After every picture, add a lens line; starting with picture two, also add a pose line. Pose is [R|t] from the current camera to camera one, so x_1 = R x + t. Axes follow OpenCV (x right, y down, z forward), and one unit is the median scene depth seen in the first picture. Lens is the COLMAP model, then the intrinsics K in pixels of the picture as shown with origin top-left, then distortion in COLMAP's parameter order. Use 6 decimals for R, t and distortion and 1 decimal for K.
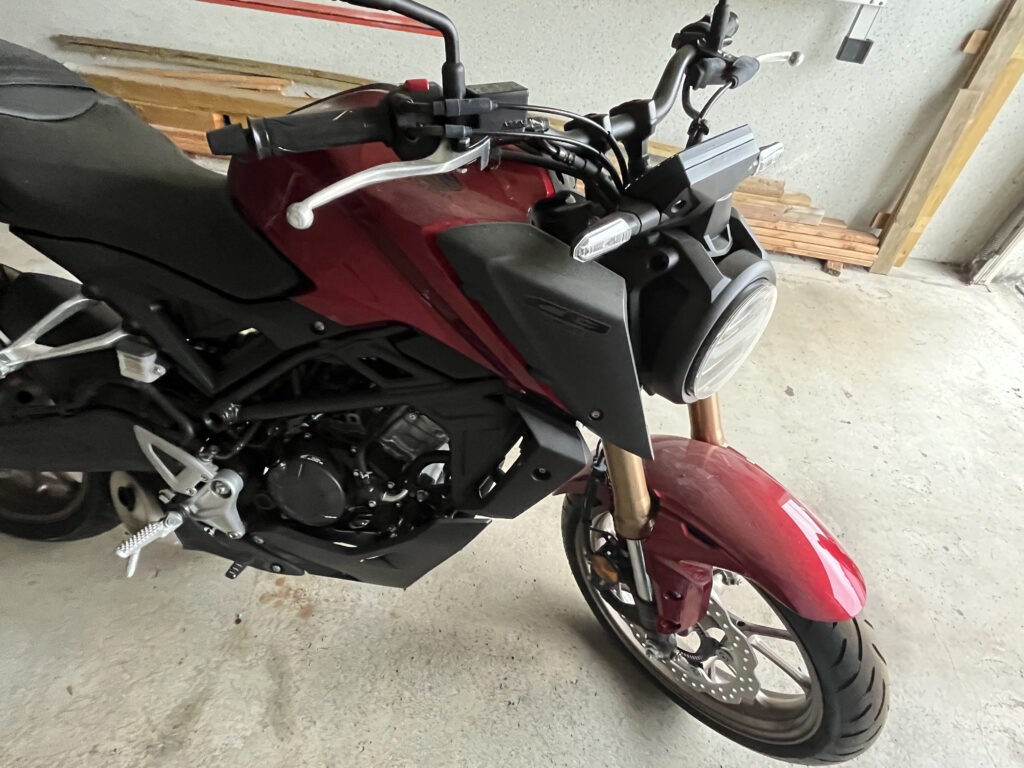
lens RADIAL K [[555.9, 0, 512.0], [0, 555.9, 384.0], [0, 0, 1]] dist [-0.001118, -0.001094]
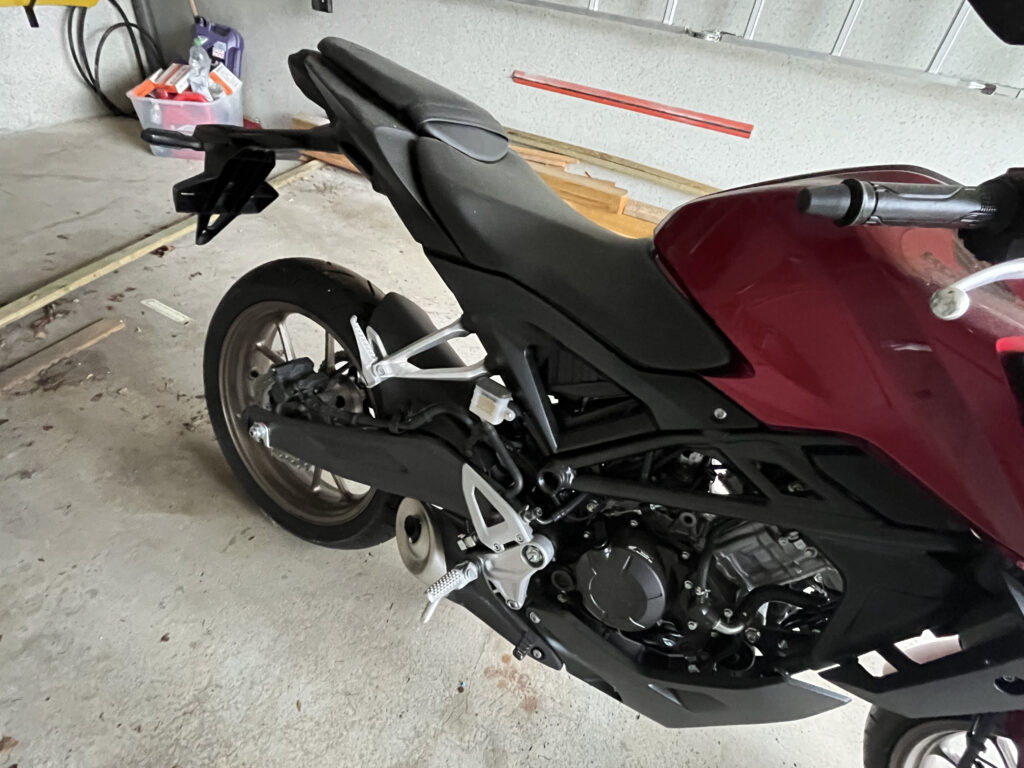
lens RADIAL K [[555.9, 0, 512.0], [0, 555.9, 384.0], [0, 0, 1]] dist [-0.001118, -0.001094]
pose [[0.940275, 0.222721, -0.257446, -0.329327], [-0.256623, 0.960661, -0.106183, 0.020280], [0.223669, 0.165907, 0.960441, 0.060254]]
